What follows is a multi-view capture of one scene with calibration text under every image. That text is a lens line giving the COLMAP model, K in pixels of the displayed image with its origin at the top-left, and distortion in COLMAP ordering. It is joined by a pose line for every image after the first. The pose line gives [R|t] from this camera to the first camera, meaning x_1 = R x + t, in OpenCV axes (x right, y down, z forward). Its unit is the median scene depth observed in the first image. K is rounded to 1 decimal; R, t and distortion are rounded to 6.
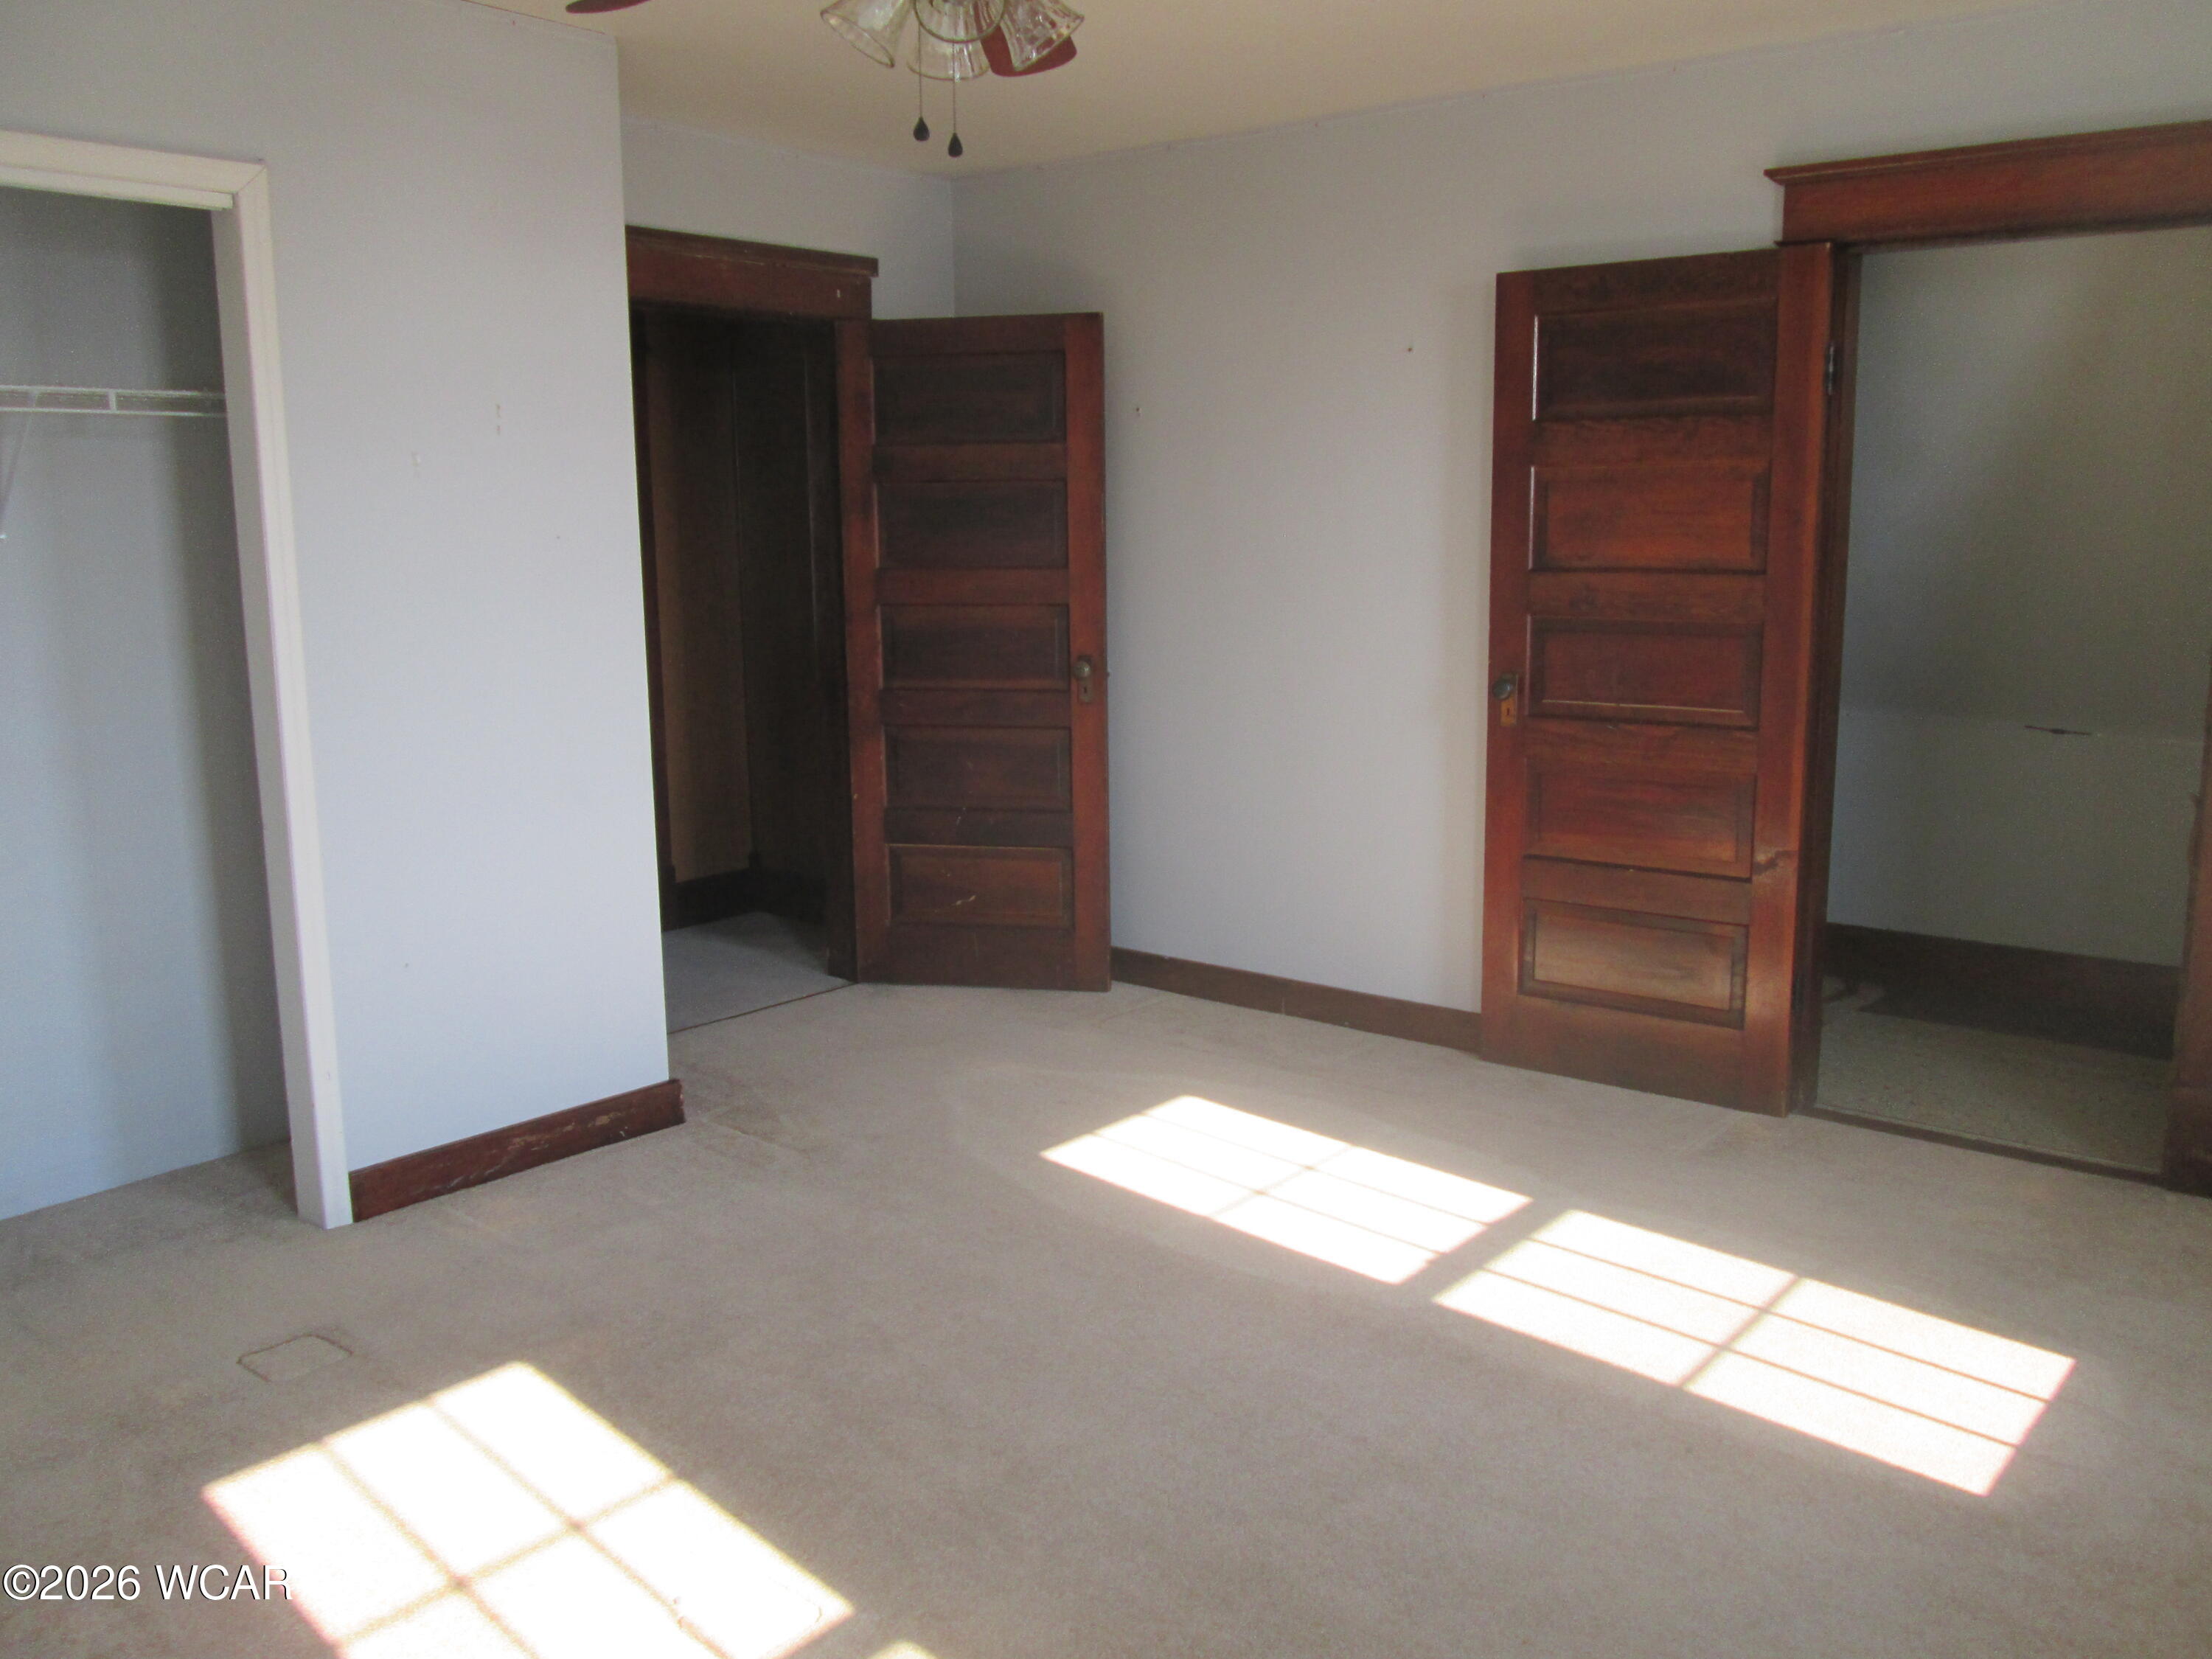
lens RADIAL K [[1833.7, 0, 1106.0], [0, 1833.7, 829.5], [0, 0, 1]] dist [-0.059197, 0.042331]
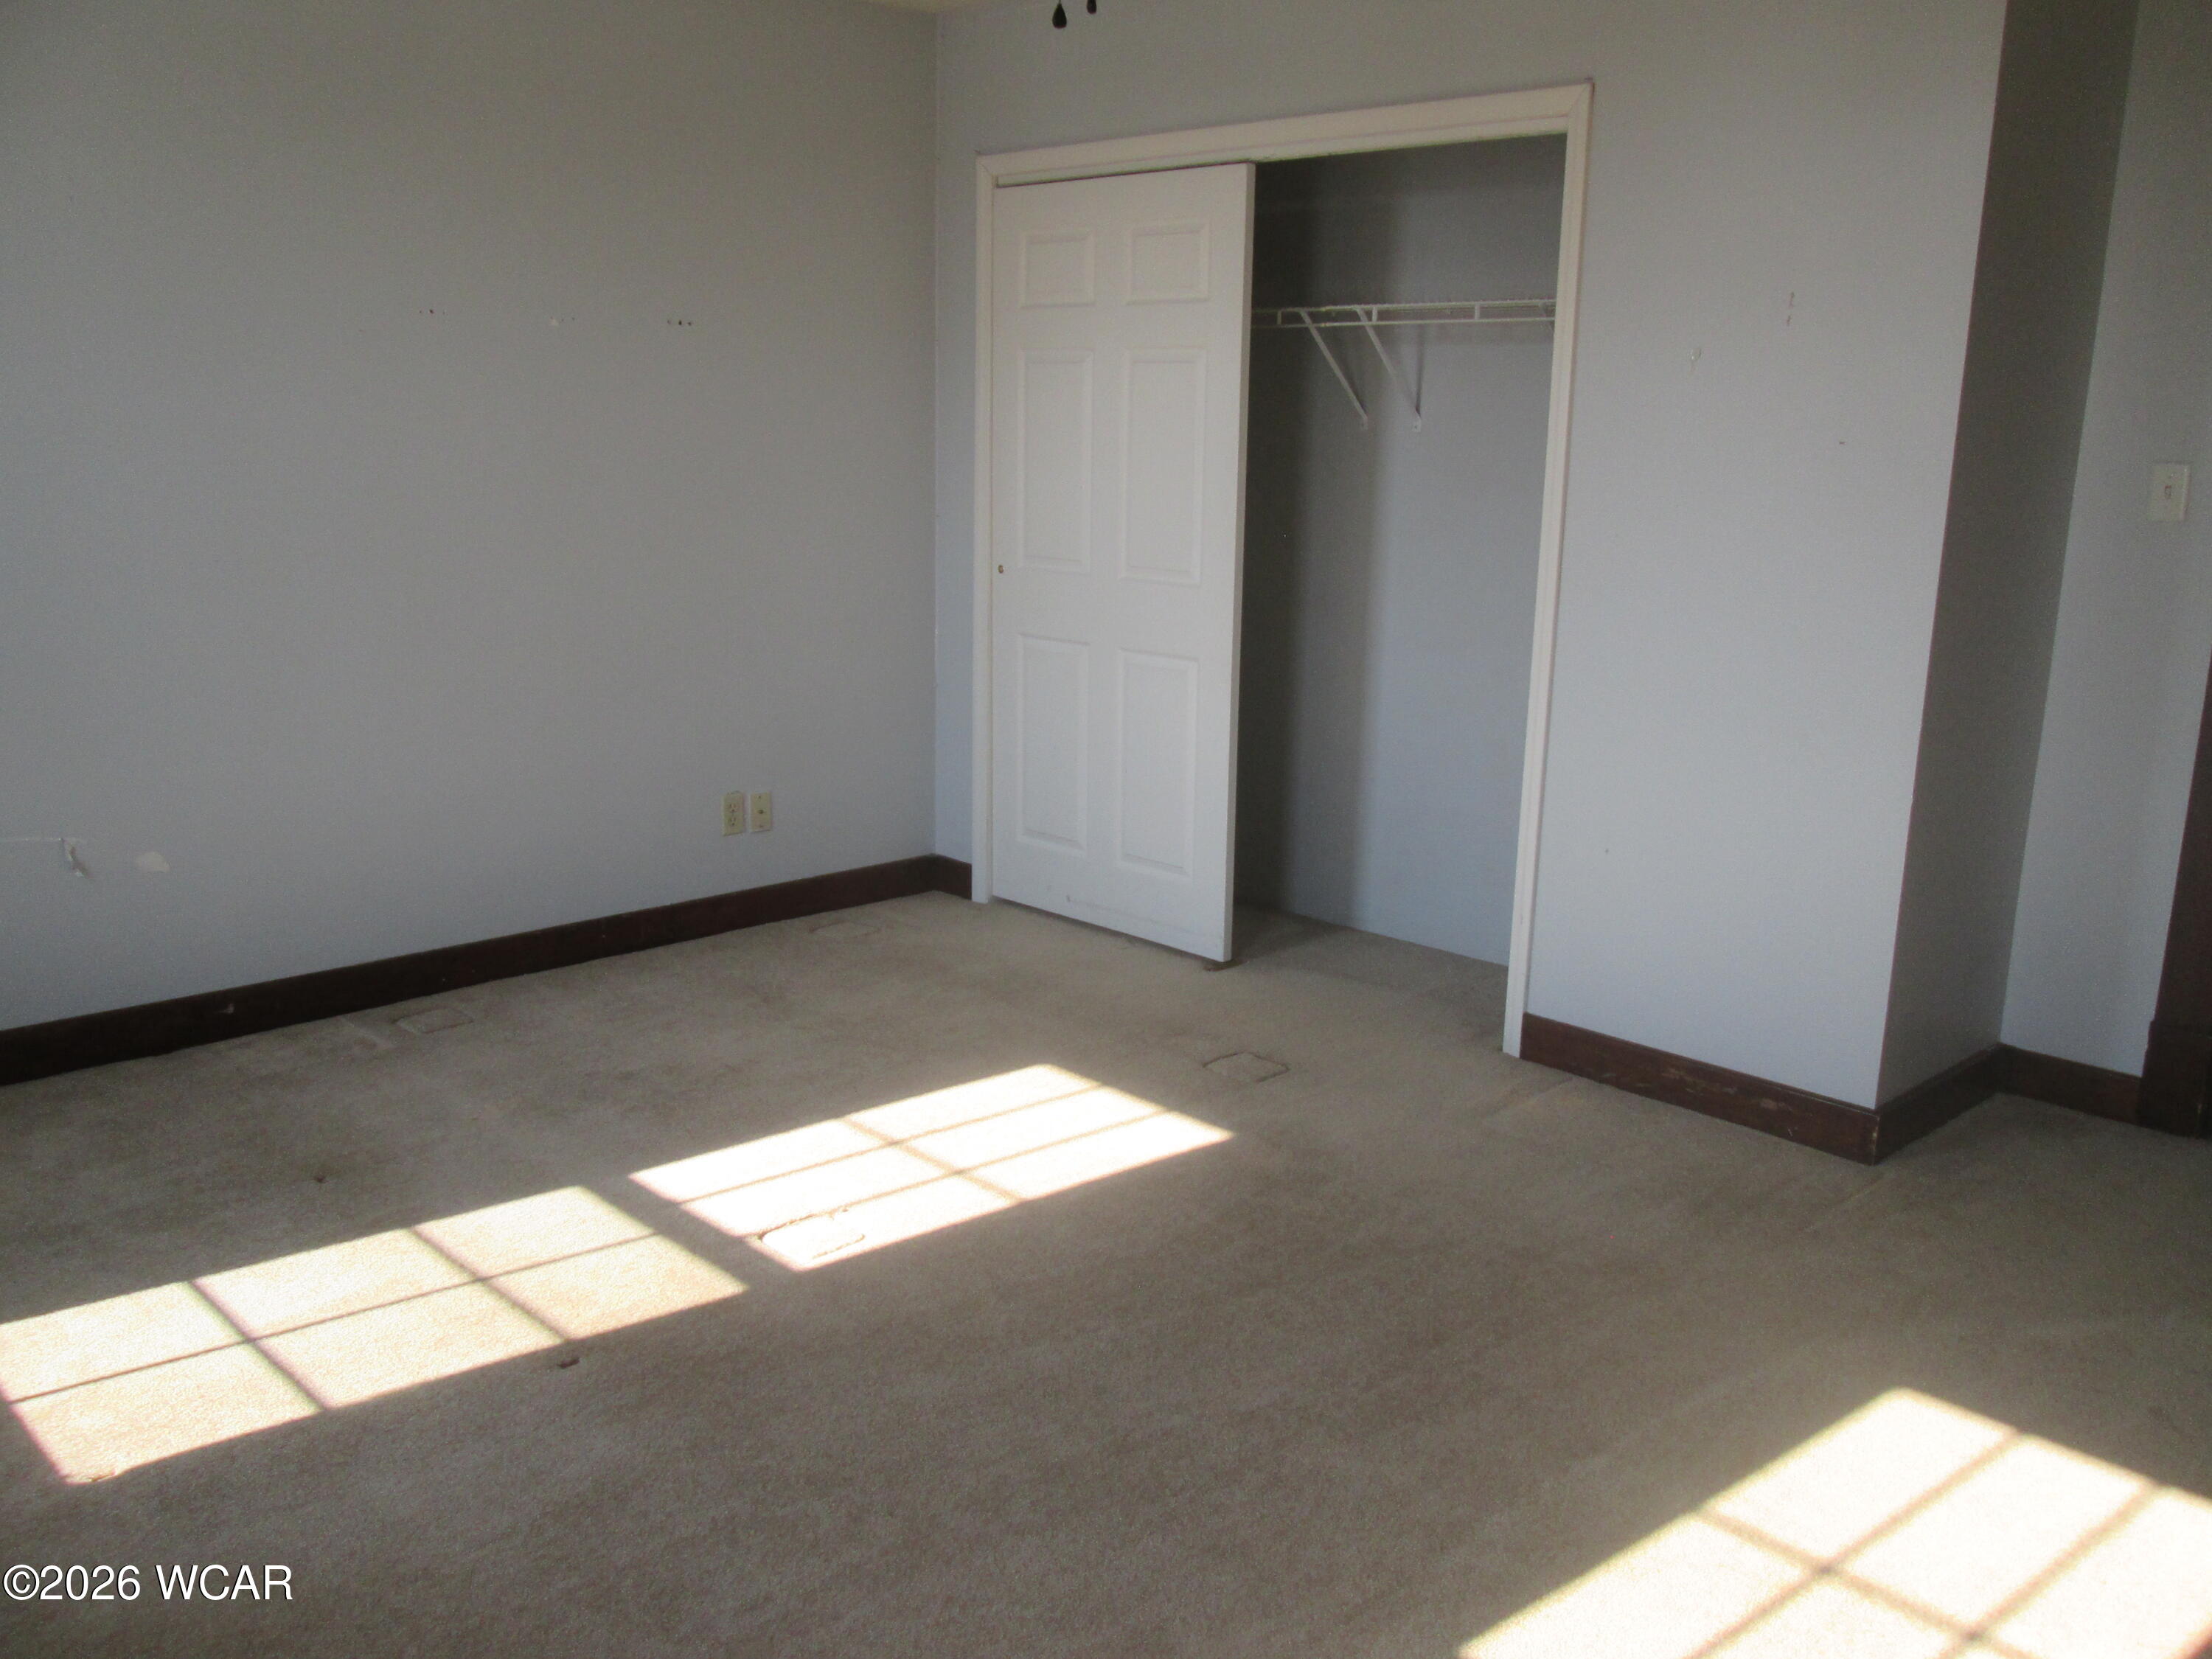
lens RADIAL K [[1850.6, 0, 1106.0], [0, 1850.6, 829.5], [0, 0, 1]] dist [-0.004065, 0.002683]
pose [[-0.090703, 0.229351, -0.969108, 0.757193], [-0.183979, 0.952511, 0.242642, -0.161870], [0.978736, 0.200304, -0.044199, 0.880998]]
